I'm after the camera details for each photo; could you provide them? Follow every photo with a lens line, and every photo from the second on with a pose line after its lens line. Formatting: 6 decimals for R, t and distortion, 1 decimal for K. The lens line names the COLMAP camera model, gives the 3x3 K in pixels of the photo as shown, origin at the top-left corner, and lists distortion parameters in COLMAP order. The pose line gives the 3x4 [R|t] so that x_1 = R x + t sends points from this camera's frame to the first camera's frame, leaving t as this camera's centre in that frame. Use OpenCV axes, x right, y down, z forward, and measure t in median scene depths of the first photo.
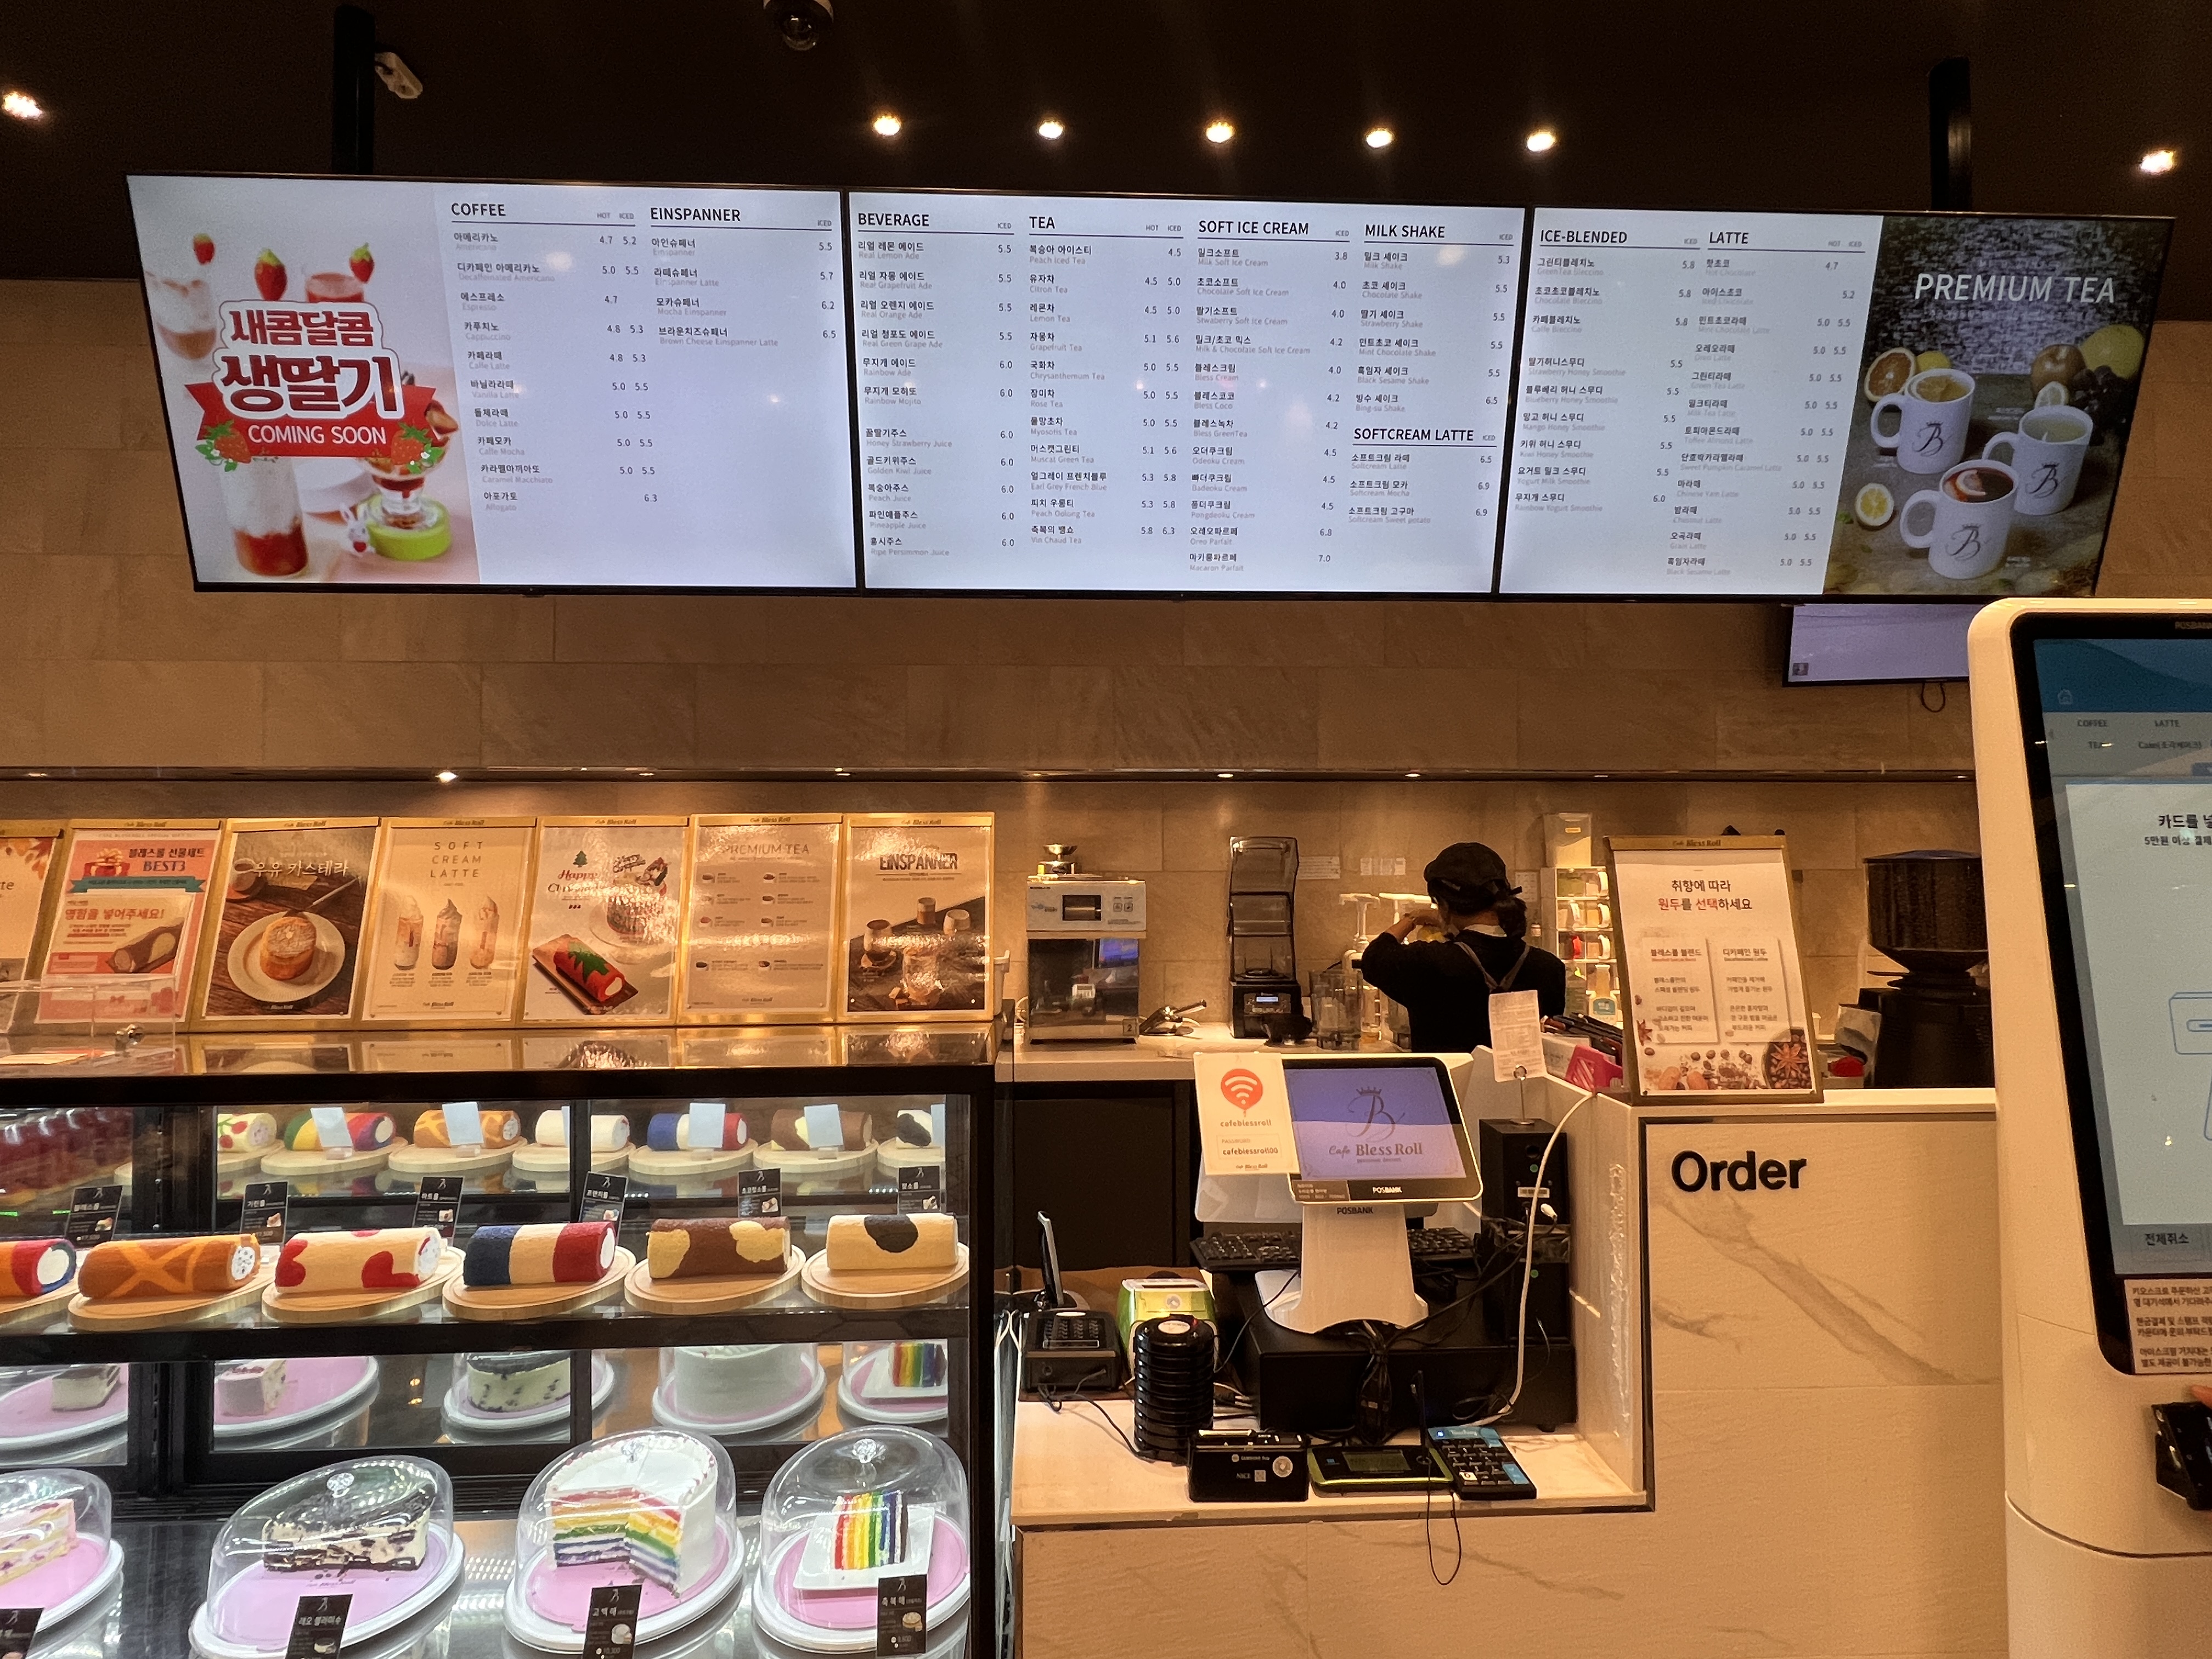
lens RADIAL K [[1121.7, 0, 1101.8], [0, 1121.7, 814.2], [0, 0, 1]] dist [-0.002036, 0.000649]
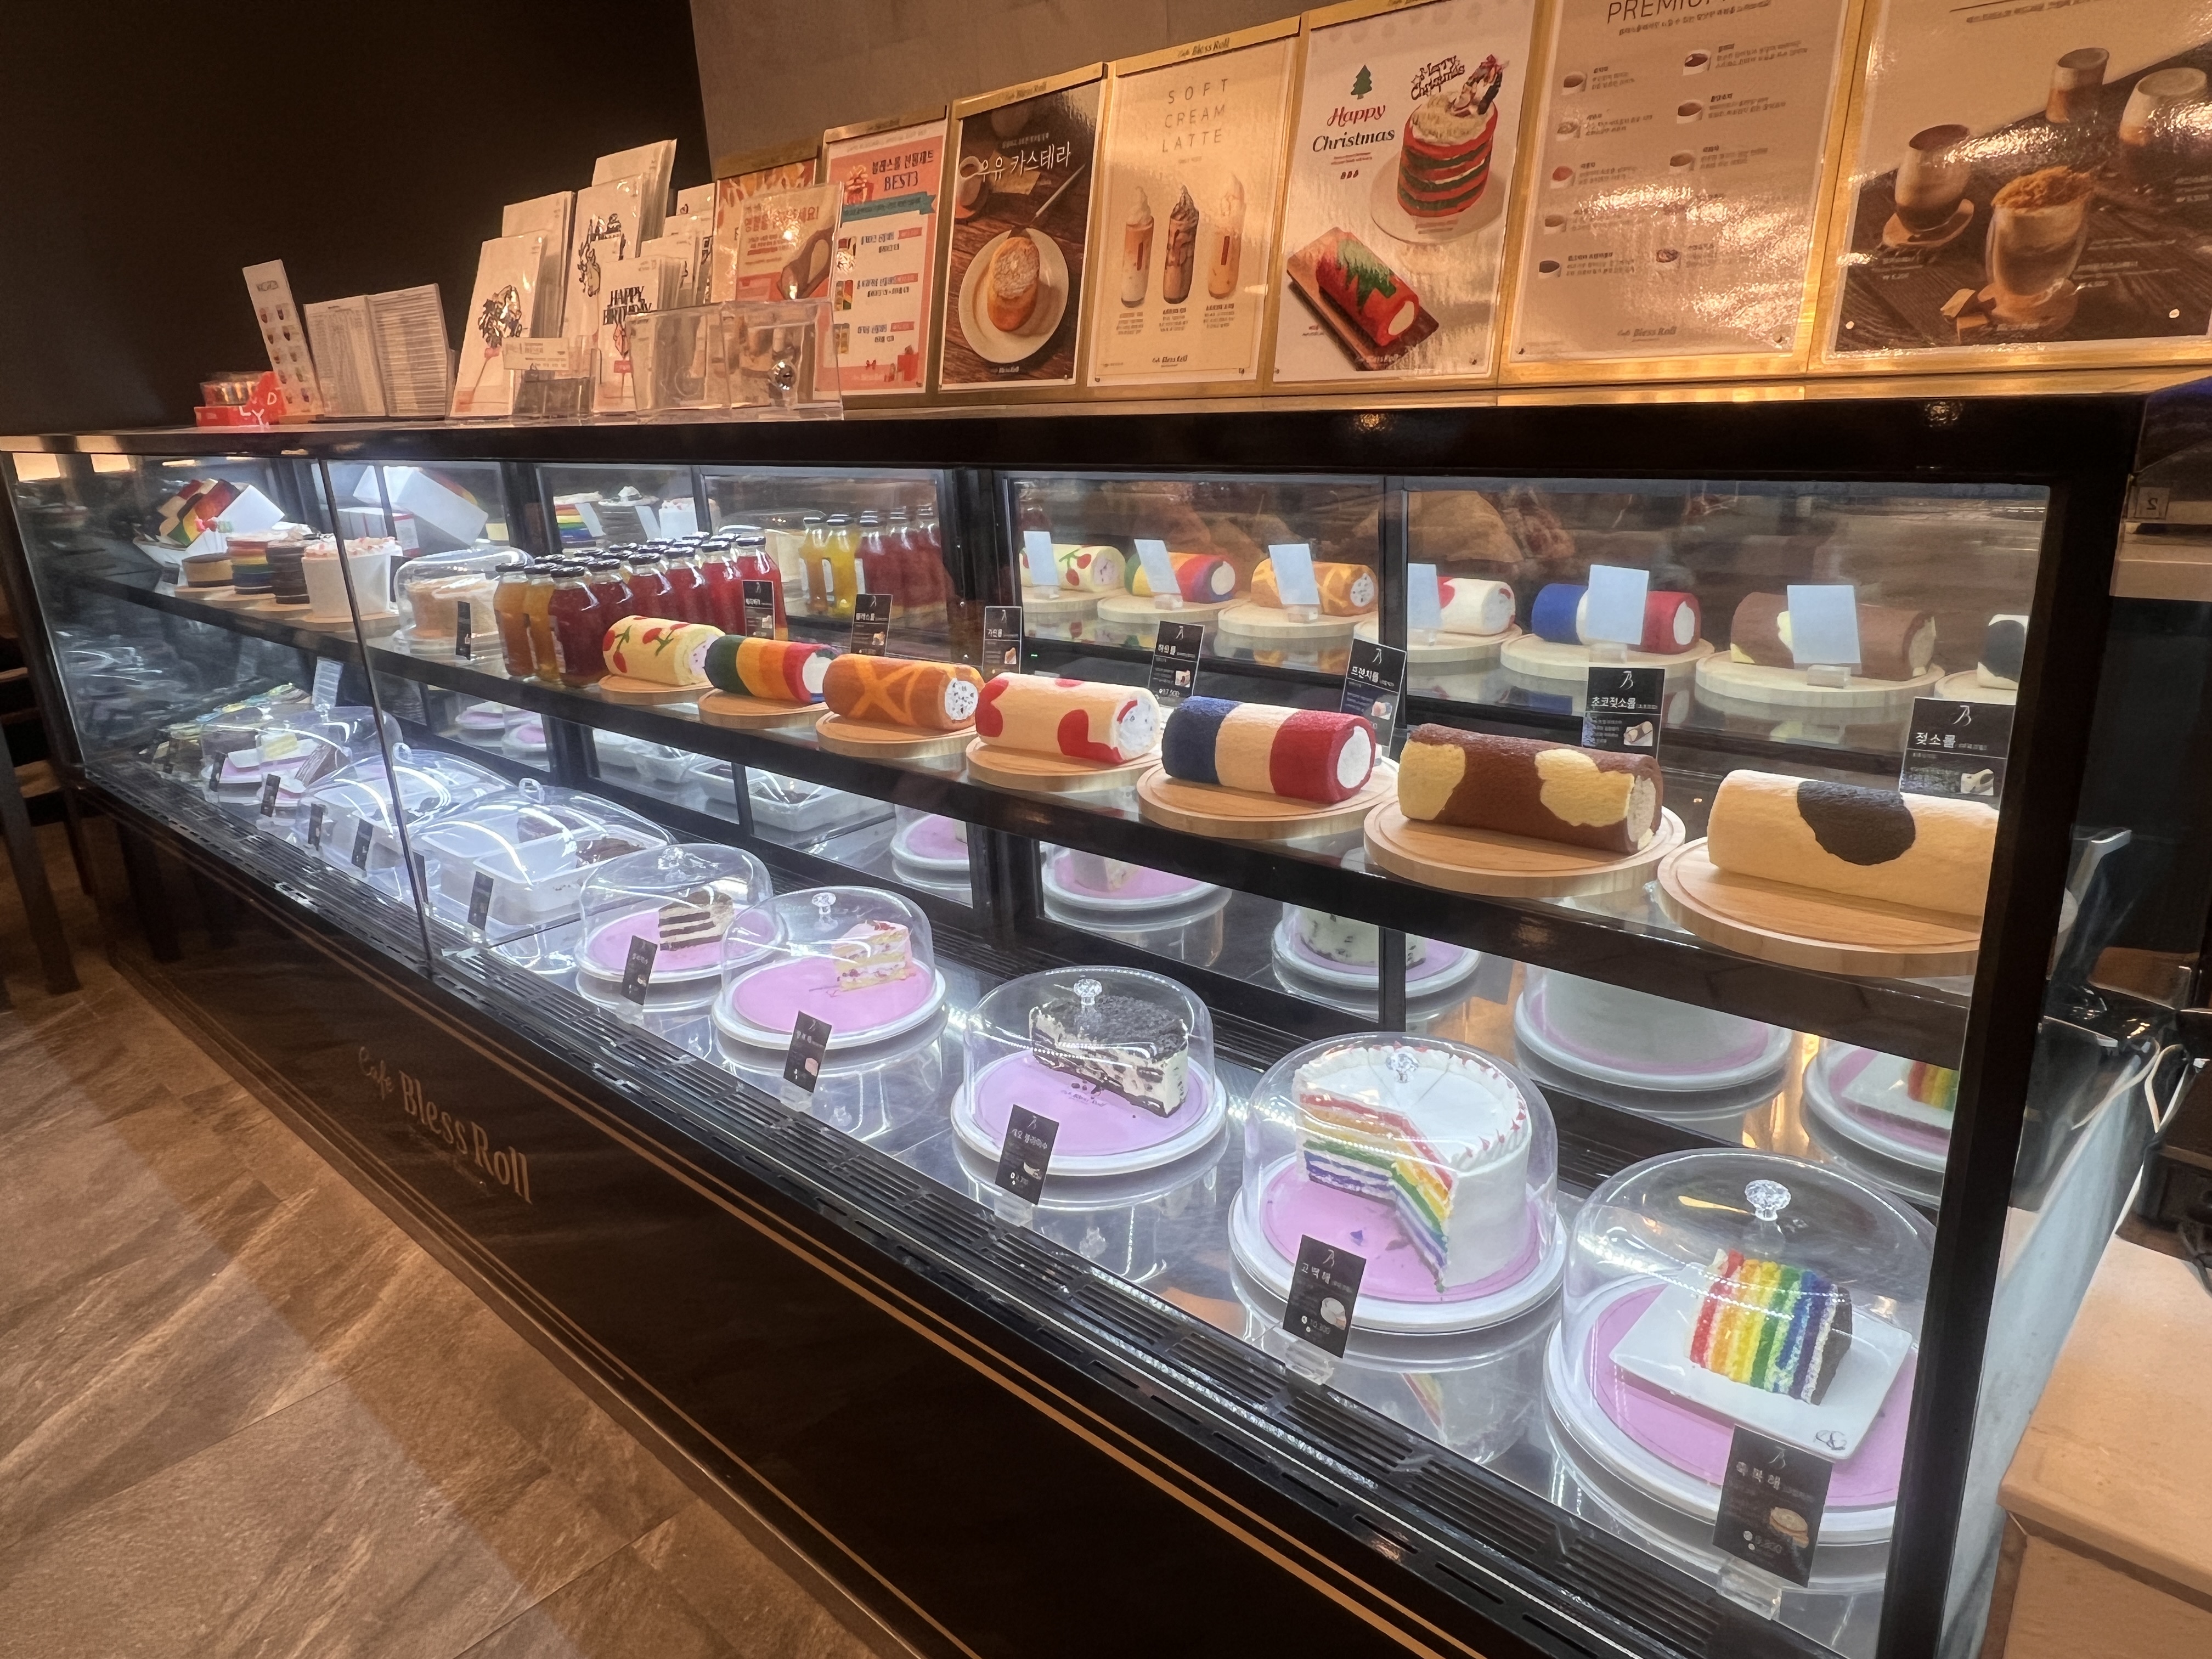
lens RADIAL K [[1469.1, 0, 1089.0], [0, 1469.1, 837.1], [0, 0, 1]] dist [-0.006807, 0.003584]
pose [[0.699818, 0.196552, -0.686747, 0.007015], [0.077372, 0.934885, 0.346416, 0.138796], [0.710118, -0.295563, 0.639042, 0.371163]]
